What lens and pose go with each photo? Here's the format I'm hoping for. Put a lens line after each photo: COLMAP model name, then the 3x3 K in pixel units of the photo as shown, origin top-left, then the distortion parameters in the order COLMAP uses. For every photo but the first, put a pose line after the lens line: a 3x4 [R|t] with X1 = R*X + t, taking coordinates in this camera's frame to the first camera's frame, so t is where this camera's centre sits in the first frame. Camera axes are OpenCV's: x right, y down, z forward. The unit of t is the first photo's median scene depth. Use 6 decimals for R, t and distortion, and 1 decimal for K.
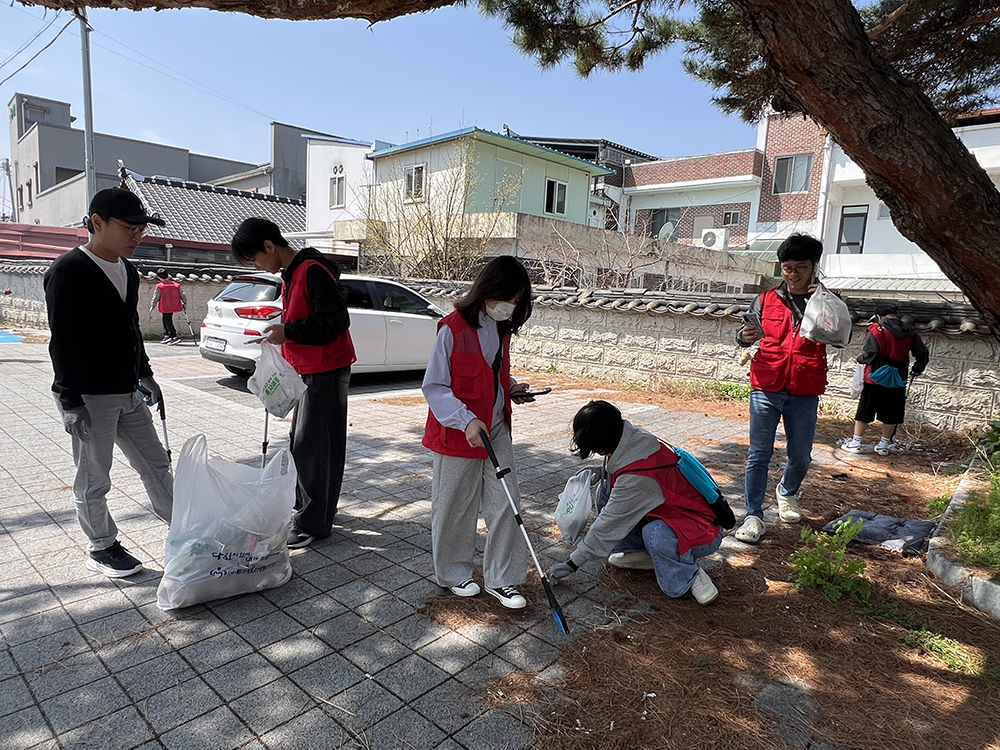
lens RADIAL K [[614.2, 0, 500.0], [0, 614.2, 375.0], [0, 0, 1]] dist [-0.000836, -0.000268]
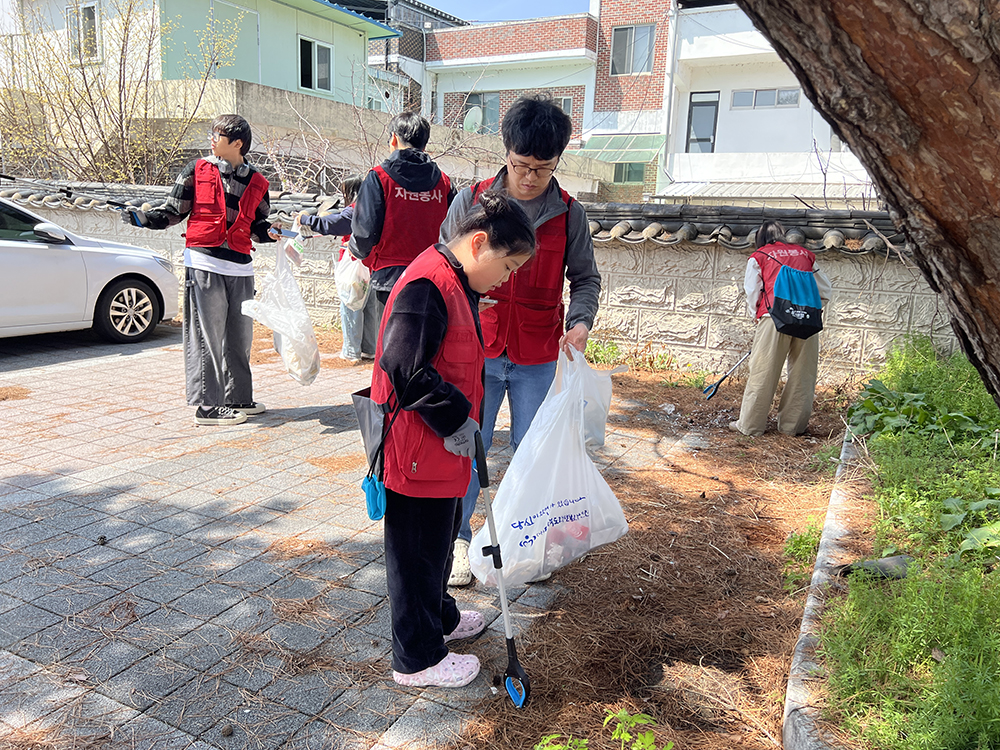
lens RADIAL K [[767.6, 0, 500.0], [0, 767.6, 375.0], [0, 0, 1]] dist [0.049128, -0.068285]
pose [[0.966543, -0.066019, 0.247863, 0.074741], [0.045521, 0.995120, 0.087543, -0.009948], [-0.252433, -0.073332, 0.964832, 0.105462]]
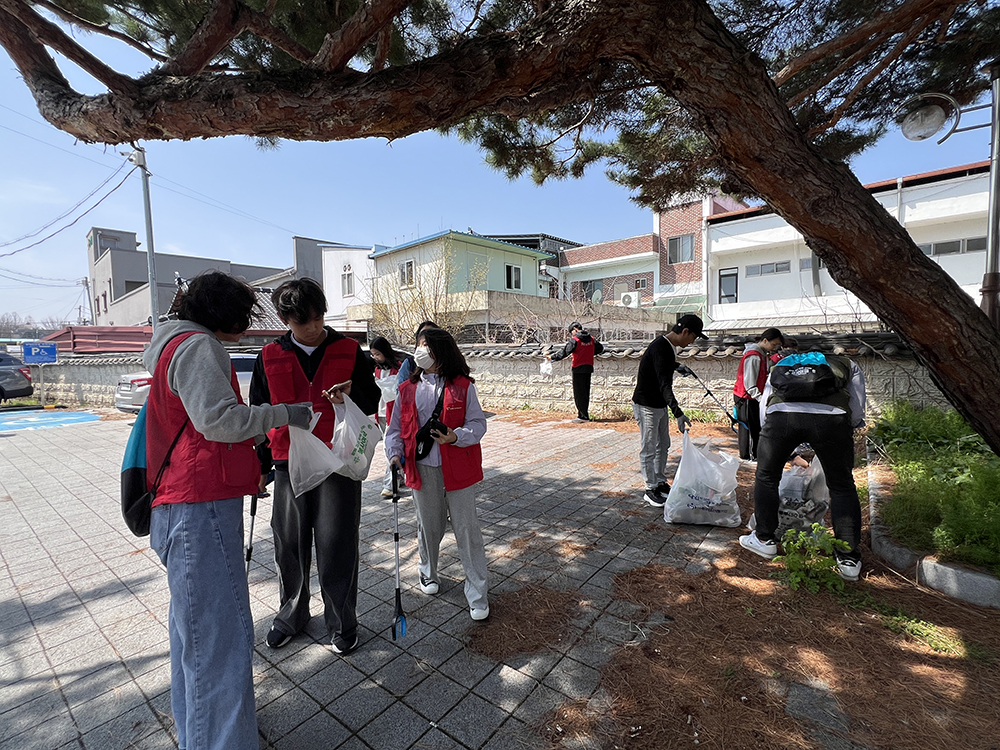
lens RADIAL K [[460.7, 0, 499.9], [0, 460.7, 377.1], [0, 0, 1]] dist [-0.000154, -0.000263]
pose [[0.995388, -0.079266, 0.054032, -0.013819], [0.082984, 0.994058, -0.070446, -0.006328], [-0.048127, 0.074605, 0.996051, 0.022684]]
